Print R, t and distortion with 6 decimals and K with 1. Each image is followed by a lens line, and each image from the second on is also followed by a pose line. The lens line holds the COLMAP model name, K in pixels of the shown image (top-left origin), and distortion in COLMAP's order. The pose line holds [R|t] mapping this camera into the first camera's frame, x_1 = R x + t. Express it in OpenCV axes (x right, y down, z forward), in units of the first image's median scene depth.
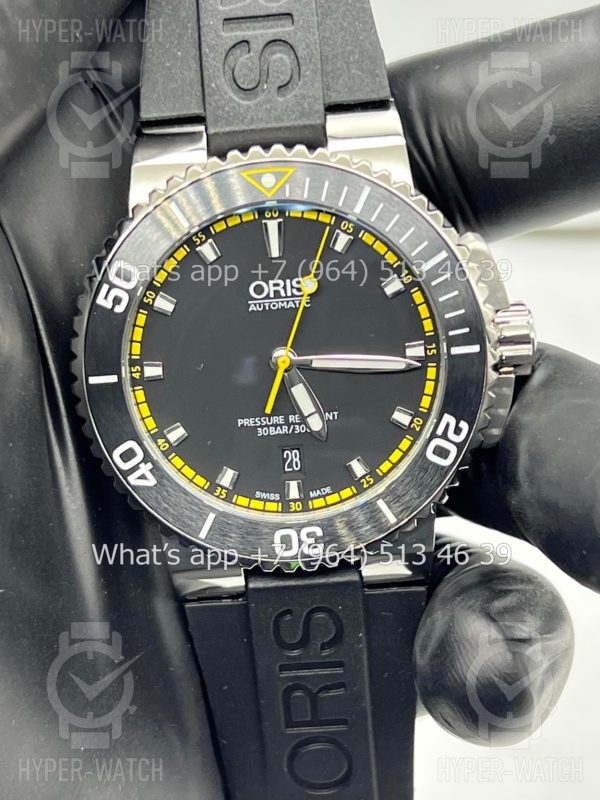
lens RADIAL K [[1776.8, 0, 290.4], [0, 1776.8, 419.2], [0, 0, 1]] dist [0.413235, 0.239005]
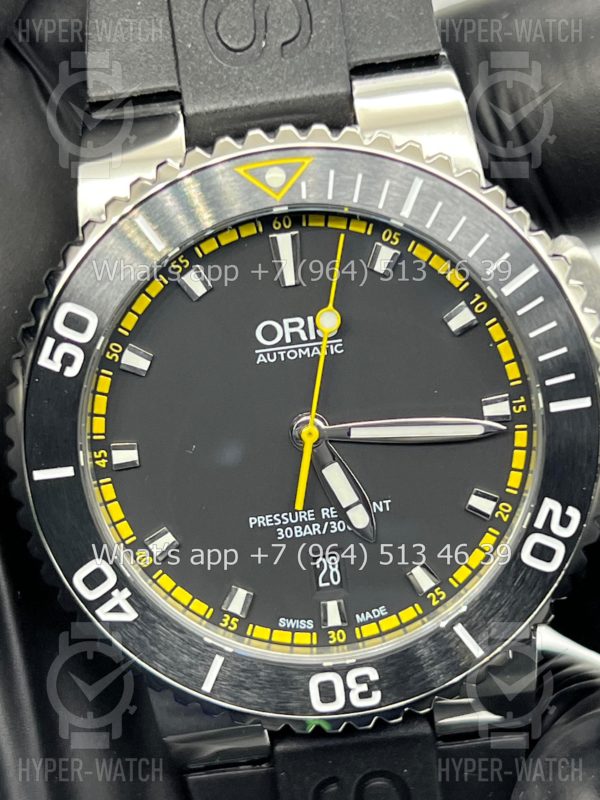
lens RADIAL K [[1828.6, 0, 299.6], [0, 1828.6, 432.5], [0, 0, 1]] dist [0.340685, -0.503120]
pose [[0.998680, -0.051297, 0.002676, -0.009756], [0.051273, 0.998652, 0.008079, -0.038687], [-0.003087, -0.007931, 0.999964, 0.277746]]
